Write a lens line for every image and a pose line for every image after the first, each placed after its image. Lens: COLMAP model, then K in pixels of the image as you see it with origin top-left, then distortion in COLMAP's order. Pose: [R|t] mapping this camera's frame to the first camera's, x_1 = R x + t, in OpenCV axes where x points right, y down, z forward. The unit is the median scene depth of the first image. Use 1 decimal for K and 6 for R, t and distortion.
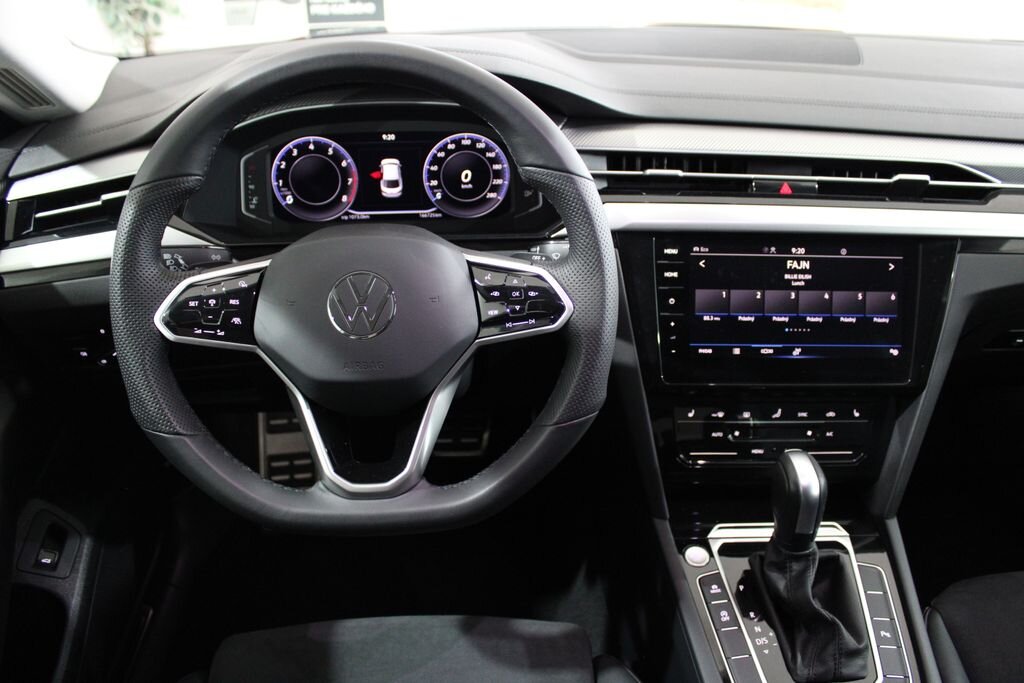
lens RADIAL K [[840.1, 0, 512.0], [0, 840.1, 341.5], [0, 0, 1]] dist [-0.169319, 0.140306]
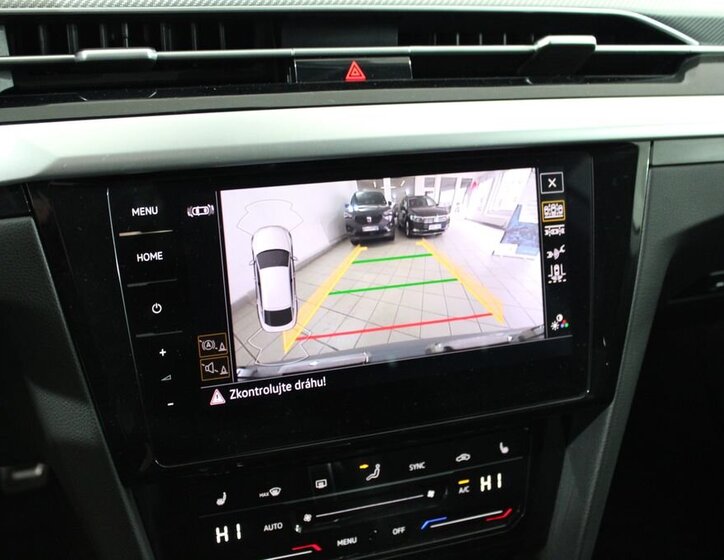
lens RADIAL K [[921.7, 0, 362.0], [0, 921.7, 280.0], [0, 0, 1]] dist [-0.056990, -0.042709]
pose [[0.944923, -0.107784, 0.309037, 0.134757], [0.090642, 0.993466, 0.069344, -0.090721], [-0.314492, -0.037513, 0.948519, 0.415671]]
